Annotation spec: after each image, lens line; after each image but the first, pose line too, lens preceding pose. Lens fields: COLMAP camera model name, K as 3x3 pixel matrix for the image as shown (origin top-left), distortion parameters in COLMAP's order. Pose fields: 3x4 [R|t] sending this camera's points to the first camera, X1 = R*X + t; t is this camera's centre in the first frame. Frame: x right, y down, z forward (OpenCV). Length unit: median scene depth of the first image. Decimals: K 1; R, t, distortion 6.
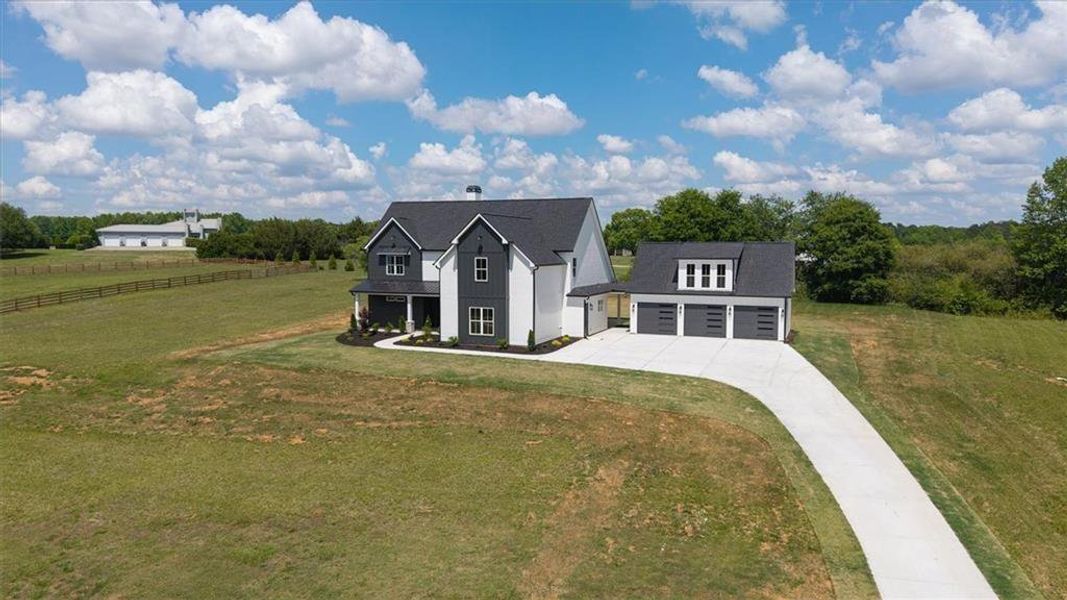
lens RADIAL K [[701.5, 0, 530.2], [0, 701.5, 299.1], [0, 0, 1]] dist [0.027440, -0.024880]
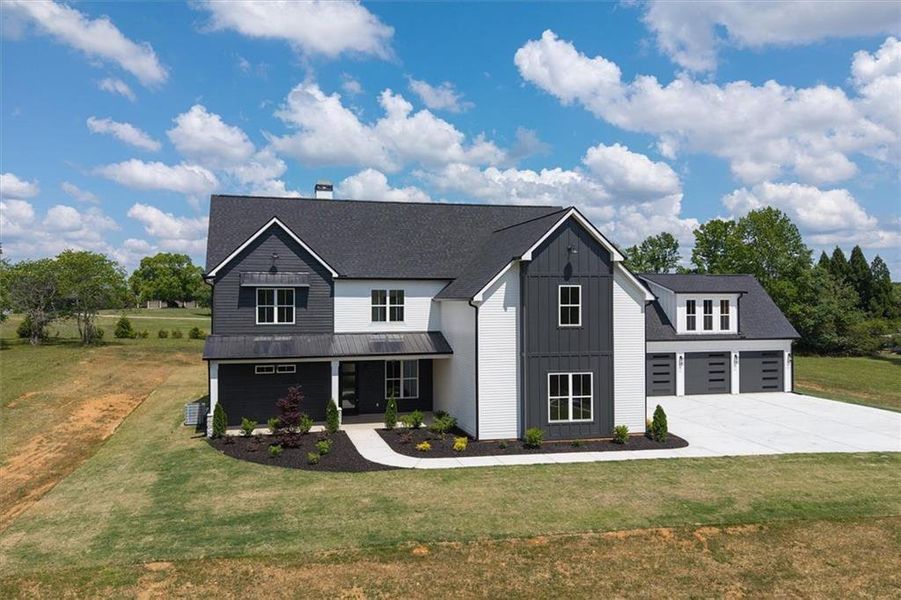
lens RADIAL K [[704.7, 0, 420.4], [0, 704.7, 302.5], [0, 0, 1]] dist [0.060392, -0.077584]
pose [[0.811186, -0.003048, 0.584781, -0.459368], [0.046078, 0.997211, -0.058720, -0.015366], [-0.582970, 0.074578, 0.809063, 0.547040]]
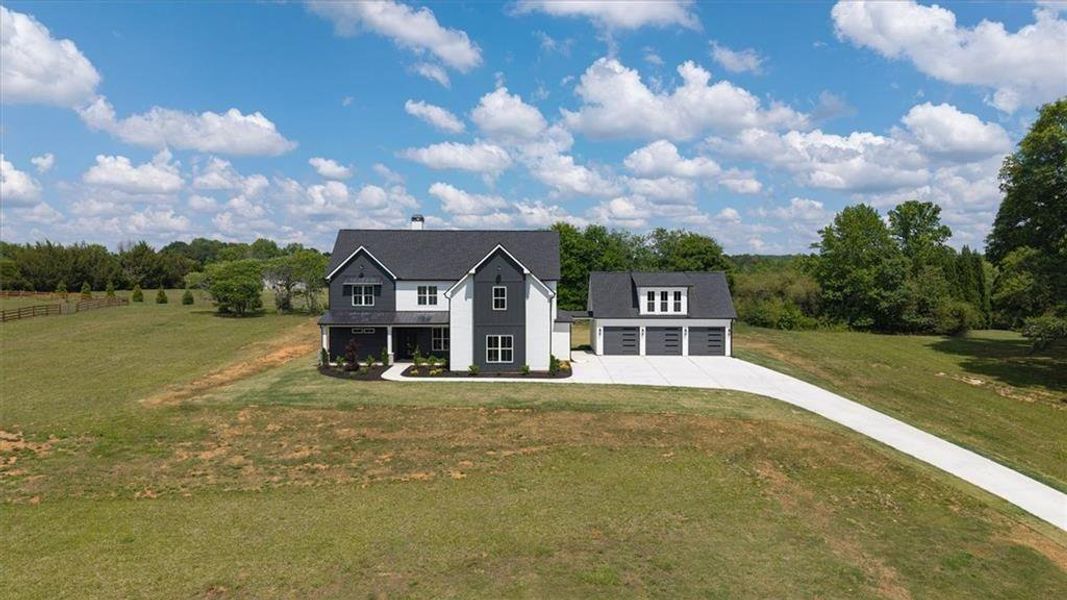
lens RADIAL K [[701.5, 0, 527.7], [0, 701.5, 279.6], [0, 0, 1]] dist [0.027440, -0.024880]
pose [[0.930398, -0.003730, 0.366532, -0.369234], [0.028350, 0.997685, -0.061809, -0.004395], [-0.365453, 0.067898, 0.928350, 0.023266]]
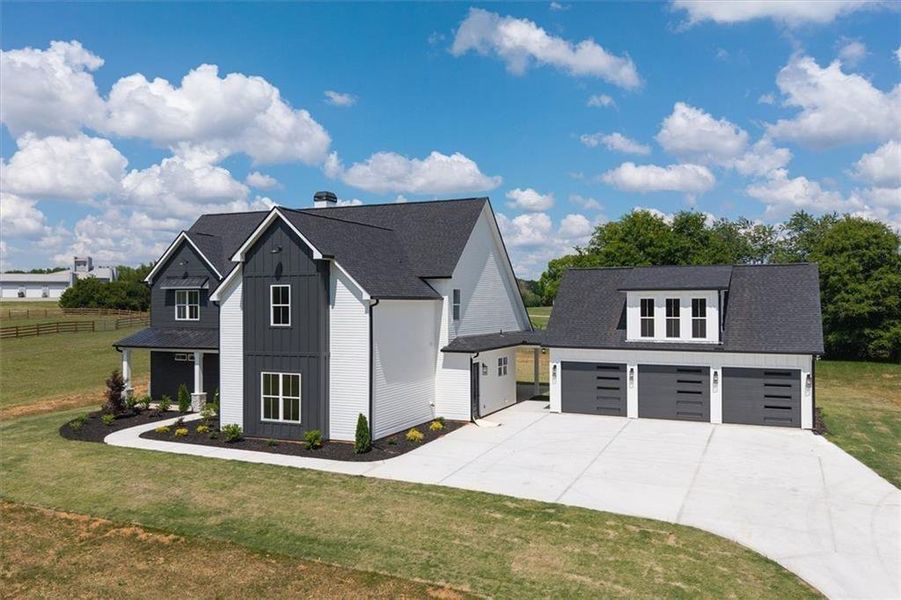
lens RADIAL K [[704.7, 0, 456.3], [0, 704.7, 305.9], [0, 0, 1]] dist [0.060392, -0.077584]
pose [[0.999879, -0.003130, -0.015240, 0.073289], [0.002076, 0.997636, -0.068690, -0.002153], [0.015419, 0.068650, 0.997522, 0.388933]]
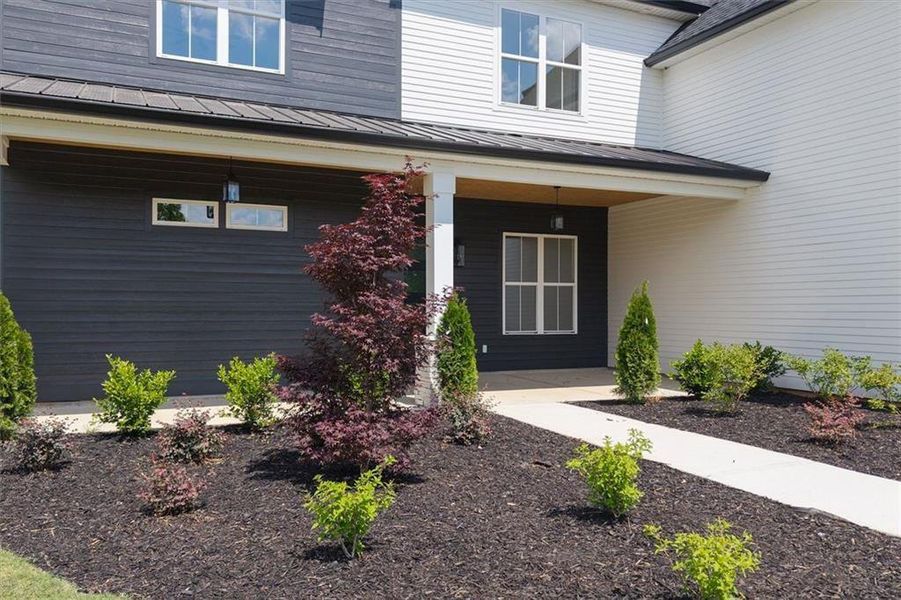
lens RADIAL K [[704.7, 0, 421.7], [0, 704.7, 297.9], [0, 0, 1]] dist [0.060392, -0.077584]
pose [[0.696922, 0.010565, 0.717069, -0.304958], [0.058971, 0.995661, -0.071983, 0.036553], [-0.714718, 0.092453, 0.693275, 0.943018]]
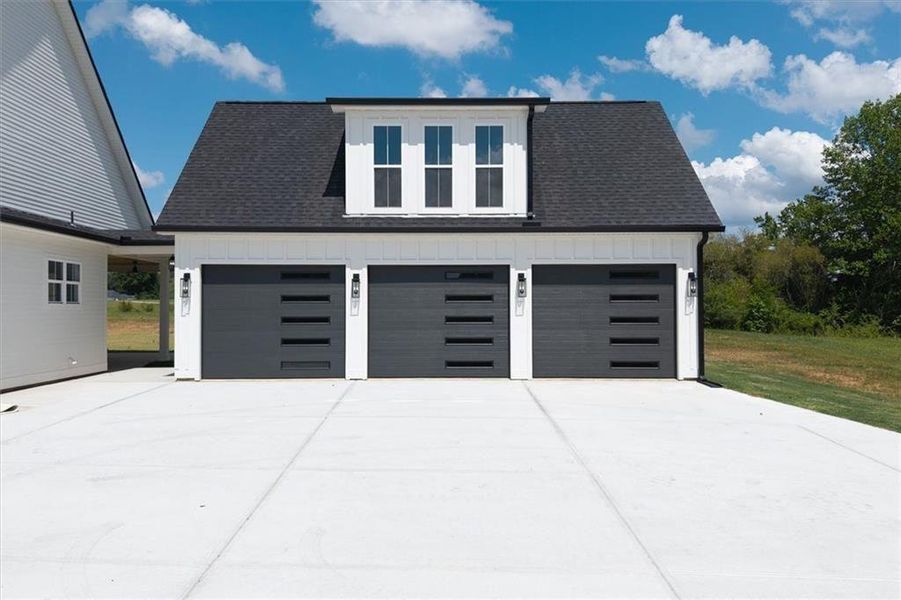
lens RADIAL K [[704.7, 0, 436.1], [0, 704.7, 310.5], [0, 0, 1]] dist [0.060392, -0.077584]
pose [[0.924861, -0.004188, 0.380282, 0.136845], [0.030819, 0.997476, -0.063968, 0.044458], [-0.379054, 0.070881, 0.922656, 0.730068]]
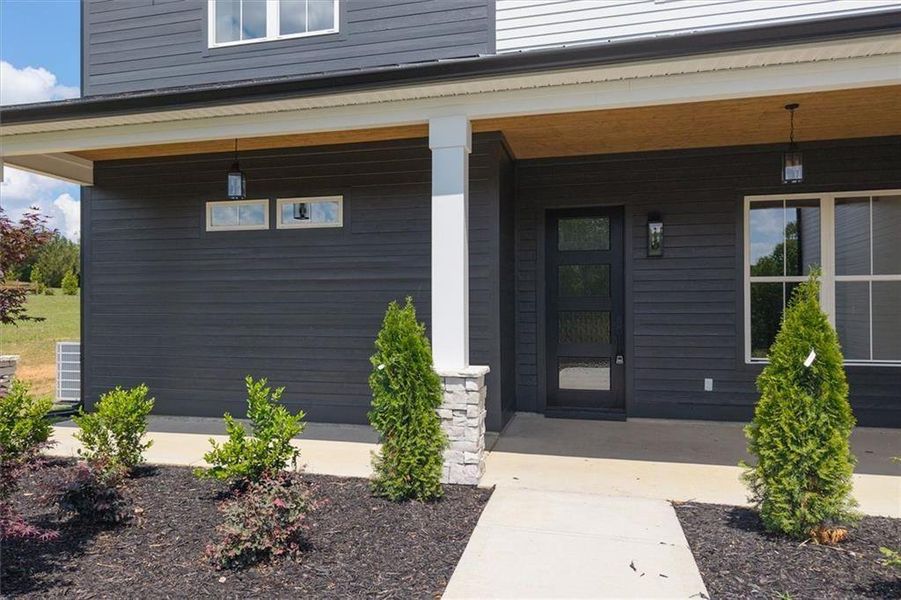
lens RADIAL K [[704.7, 0, 412.8], [0, 704.7, 294.6], [0, 0, 1]] dist [0.060392, -0.077584]
pose [[0.997267, -0.002786, 0.073829, -0.194968], [0.010312, 0.994756, -0.101751, 0.033481], [-0.073159, 0.102234, 0.992067, 0.947598]]
